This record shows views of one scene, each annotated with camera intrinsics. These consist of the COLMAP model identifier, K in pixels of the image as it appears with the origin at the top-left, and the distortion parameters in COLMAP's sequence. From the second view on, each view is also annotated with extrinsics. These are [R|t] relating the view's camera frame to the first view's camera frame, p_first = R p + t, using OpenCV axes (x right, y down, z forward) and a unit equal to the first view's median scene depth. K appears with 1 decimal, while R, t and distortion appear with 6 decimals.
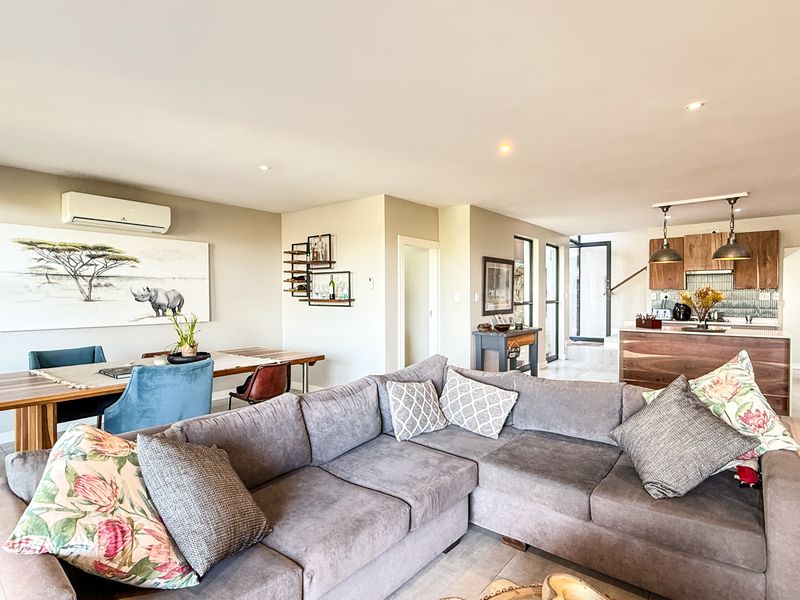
lens RADIAL K [[426.1, 0, 400.0], [0, 426.1, 300.0], [0, 0, 1]] dist [0.002662, 0.000760]
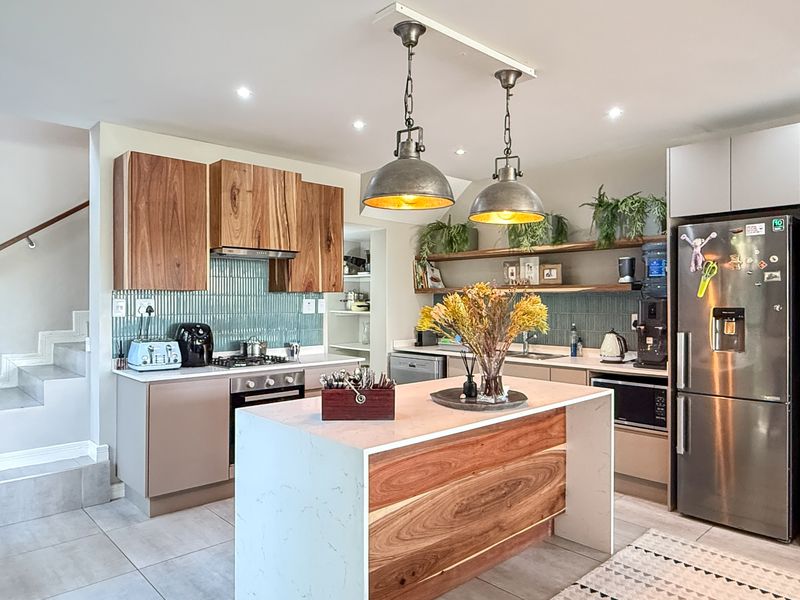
lens RADIAL K [[545.1, 0, 400.0], [0, 545.1, 300.0], [0, 0, 1]] dist [-0.001987, 0.003214]
pose [[0.142425, 0.004178, 0.989797, 0.224236], [0.012443, 0.999905, -0.006011, -0.014124], [-0.989727, 0.013172, 0.142360, 0.980400]]
